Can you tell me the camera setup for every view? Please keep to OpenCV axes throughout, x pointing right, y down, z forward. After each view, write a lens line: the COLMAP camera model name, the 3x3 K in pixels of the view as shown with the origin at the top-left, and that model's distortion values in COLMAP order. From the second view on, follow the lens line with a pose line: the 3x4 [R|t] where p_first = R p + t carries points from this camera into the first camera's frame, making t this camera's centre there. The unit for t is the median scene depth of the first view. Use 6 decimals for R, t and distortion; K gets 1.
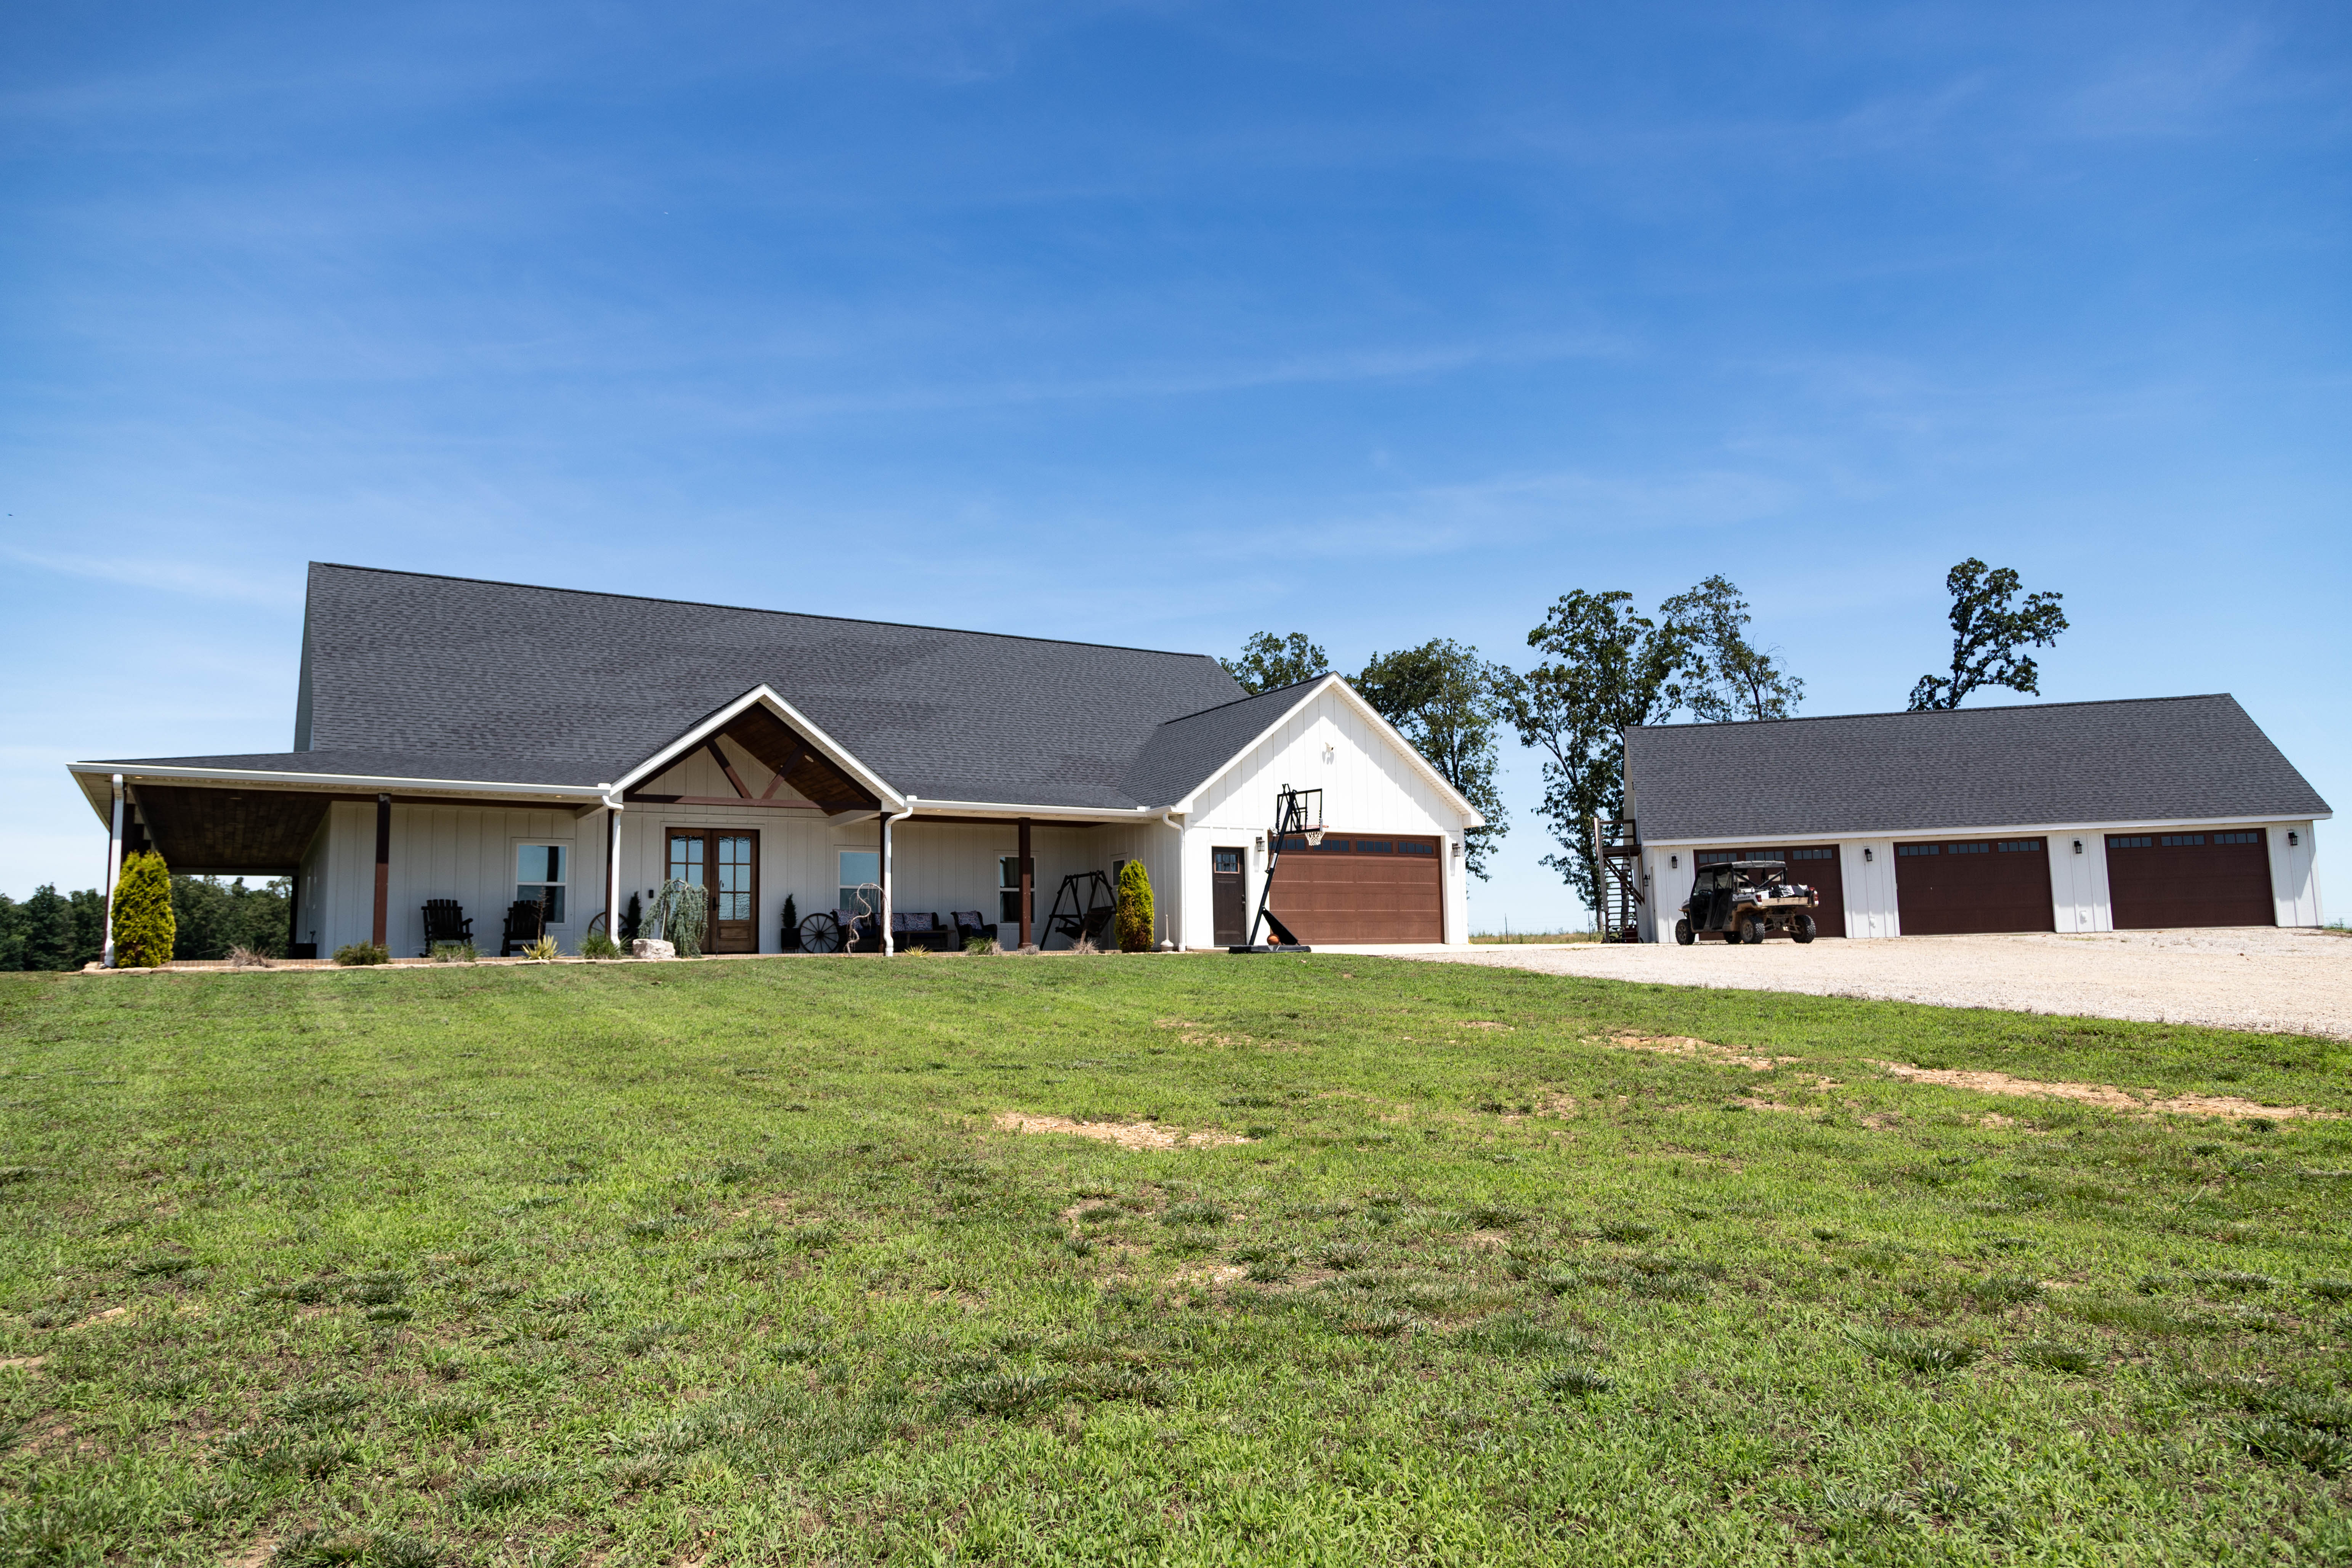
lens RADIAL K [[1592.4, 0, 1175.6], [0, 1592.4, 781.6], [0, 0, 1]] dist [0.018924, -0.008099]
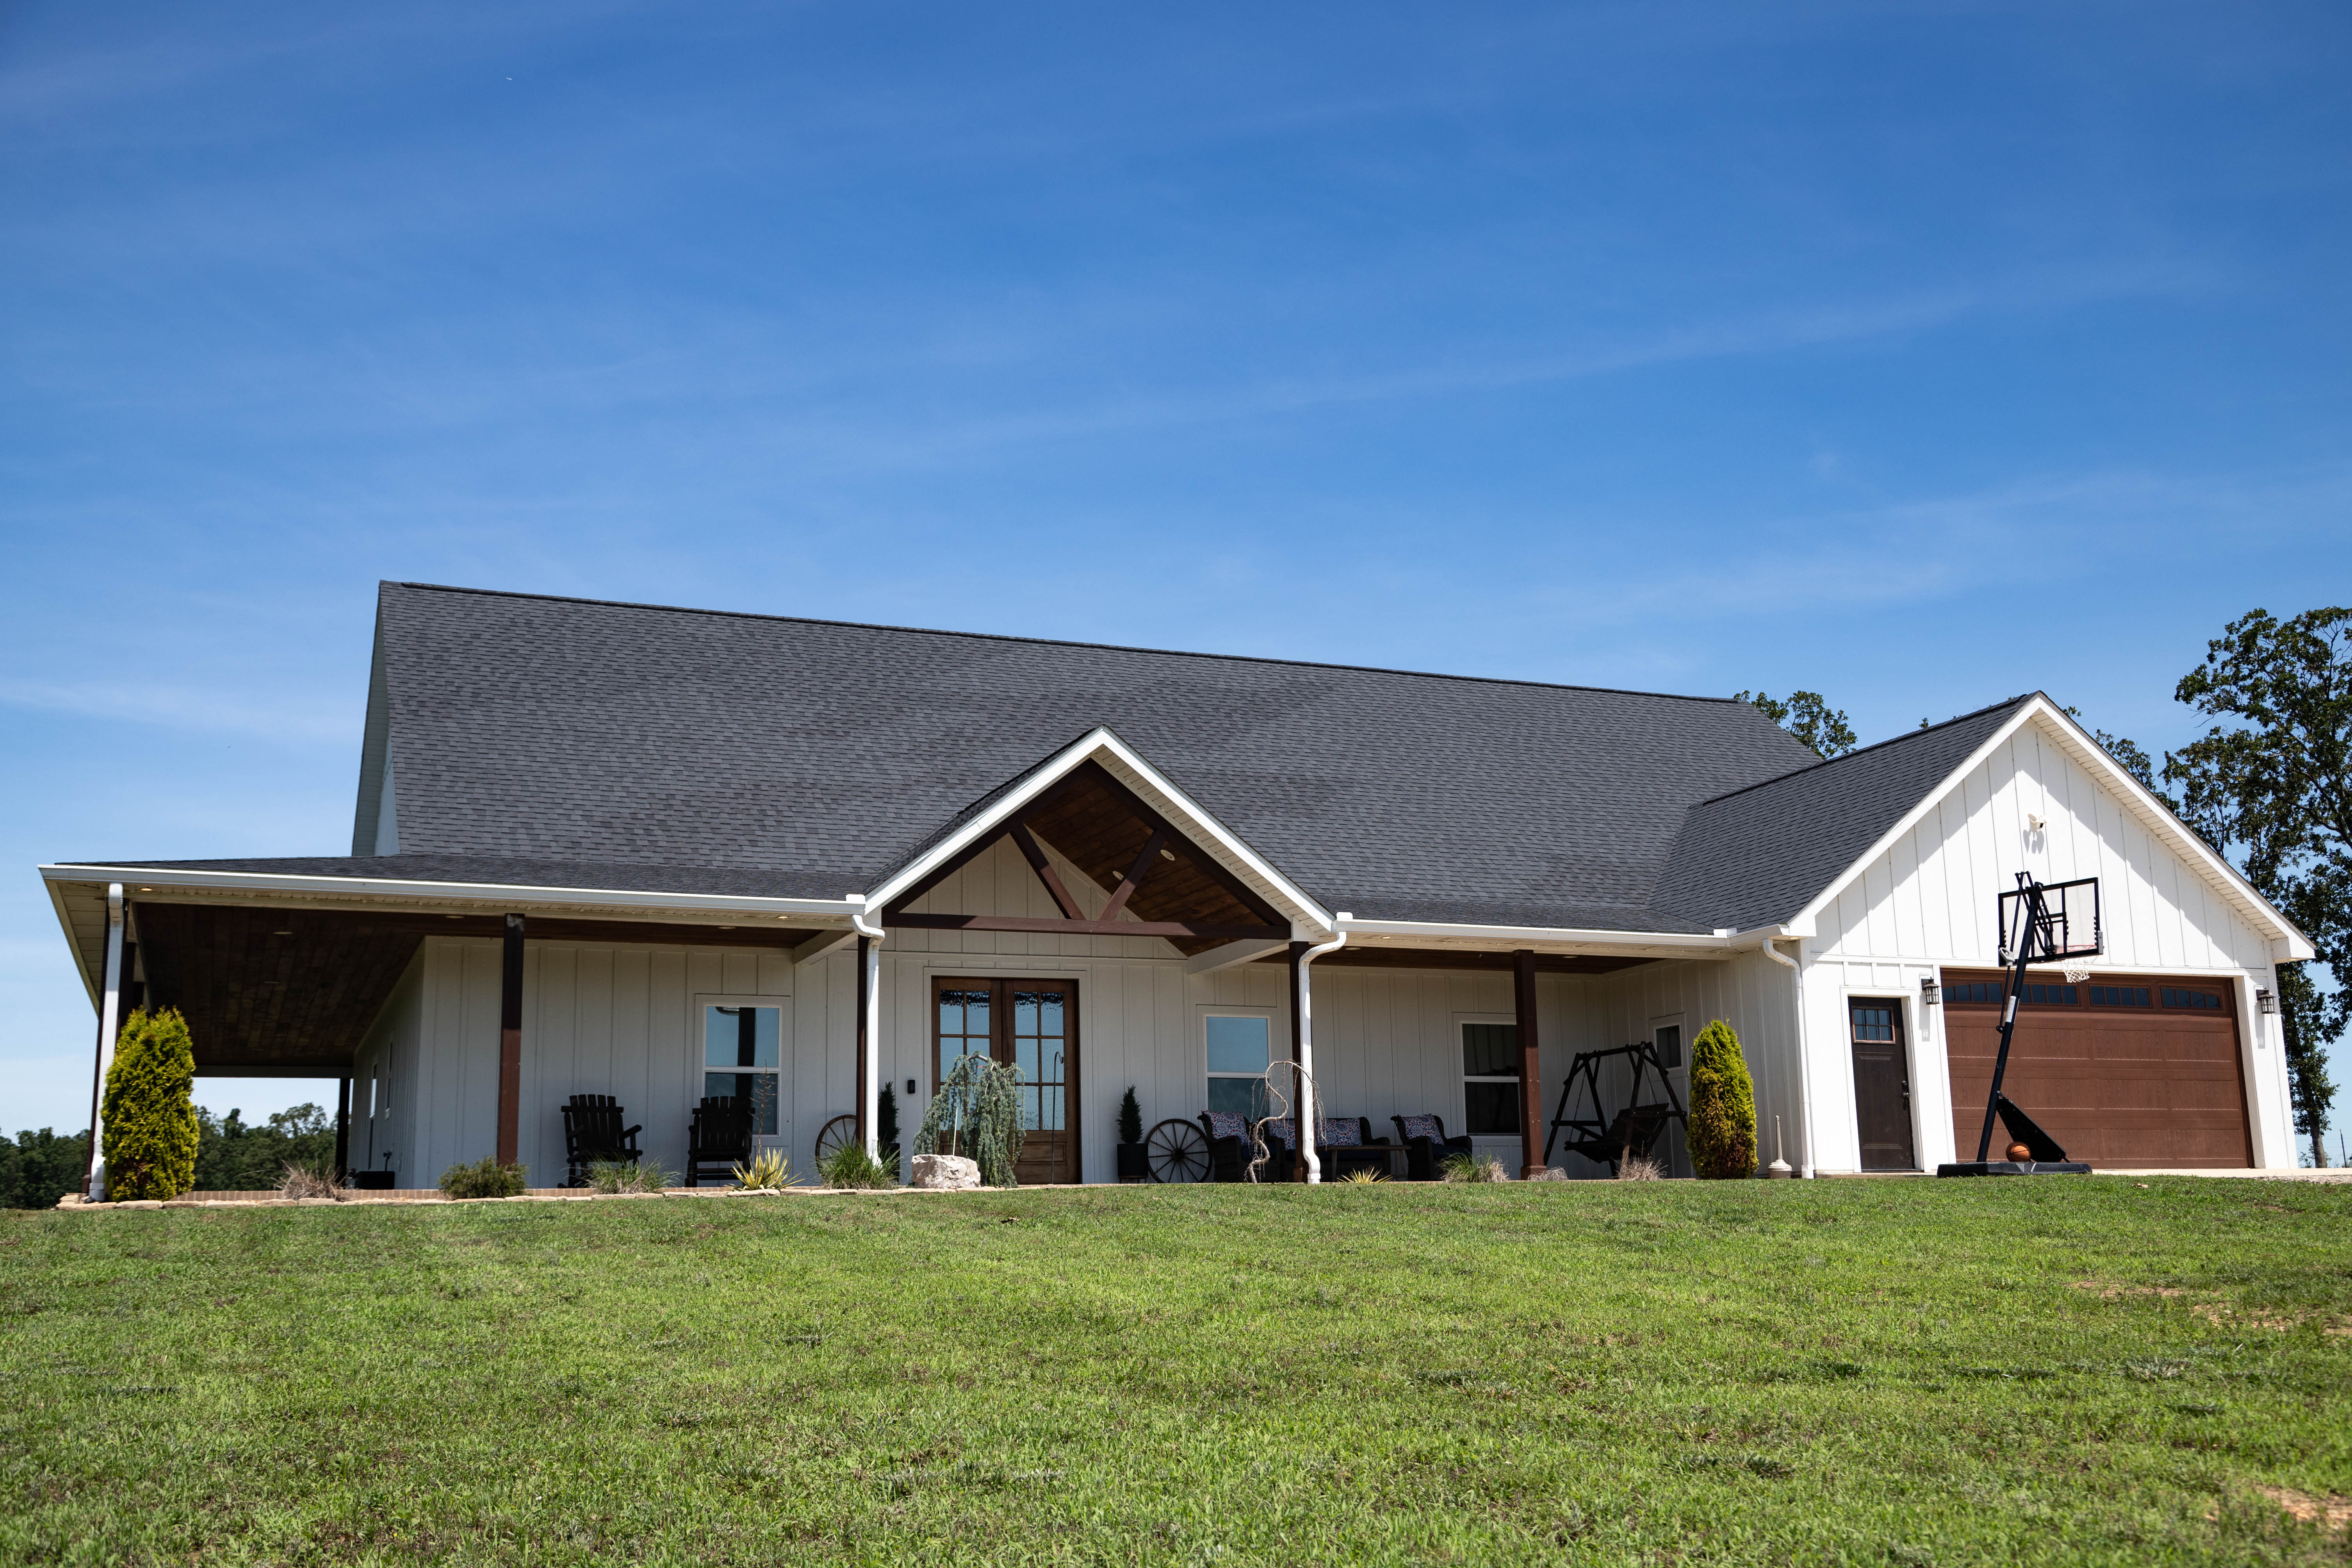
lens RADIAL K [[2330.4, 0, 1176.6], [0, 2330.4, 781.3], [0, 0, 1]] dist [0.007790, 0.000000]
pose [[0.989277, -0.029399, -0.143063, -0.095379], [0.018298, 0.996762, -0.078295, 0.025058], [0.144902, 0.074838, 0.986612, 0.128699]]
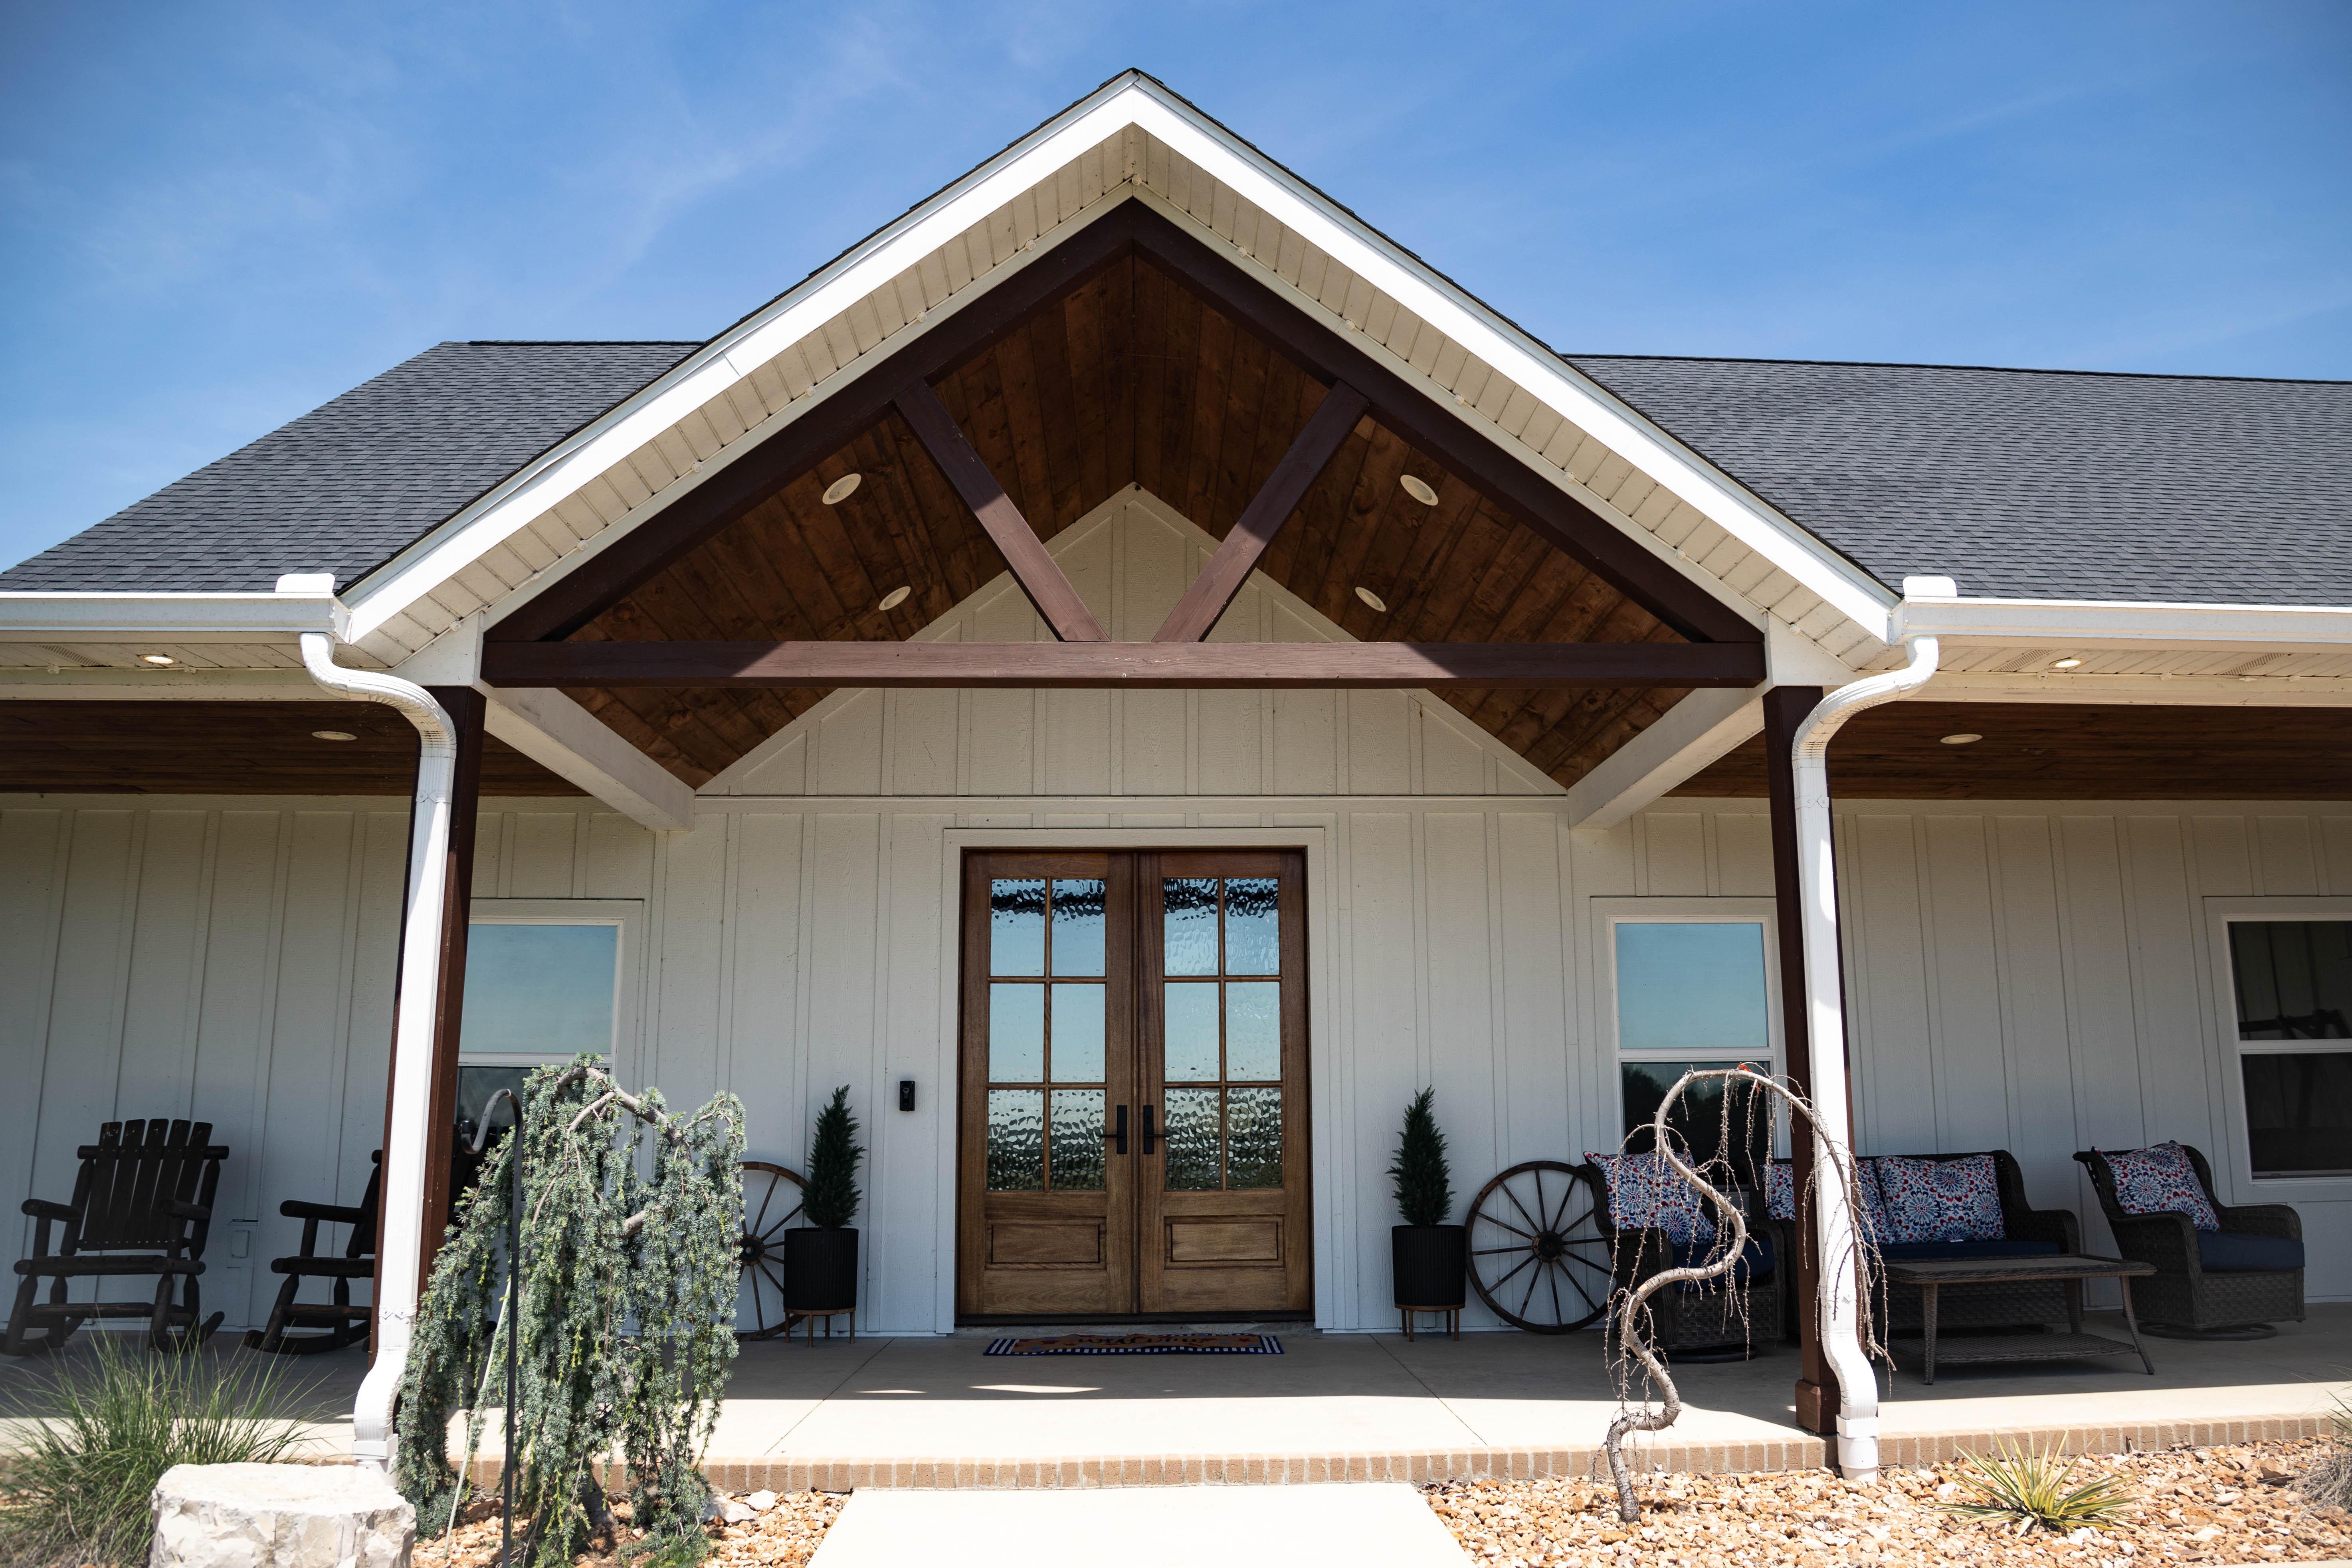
lens RADIAL K [[1673.5, 0, 1240.4], [0, 1673.5, 804.3], [0, 0, 1]] dist [-0.098831, 0.008374]
pose [[0.886273, -0.073389, -0.457311, -0.141136], [0.047412, 0.996555, -0.068043, 0.041313], [0.460729, 0.038623, 0.886700, 0.742739]]
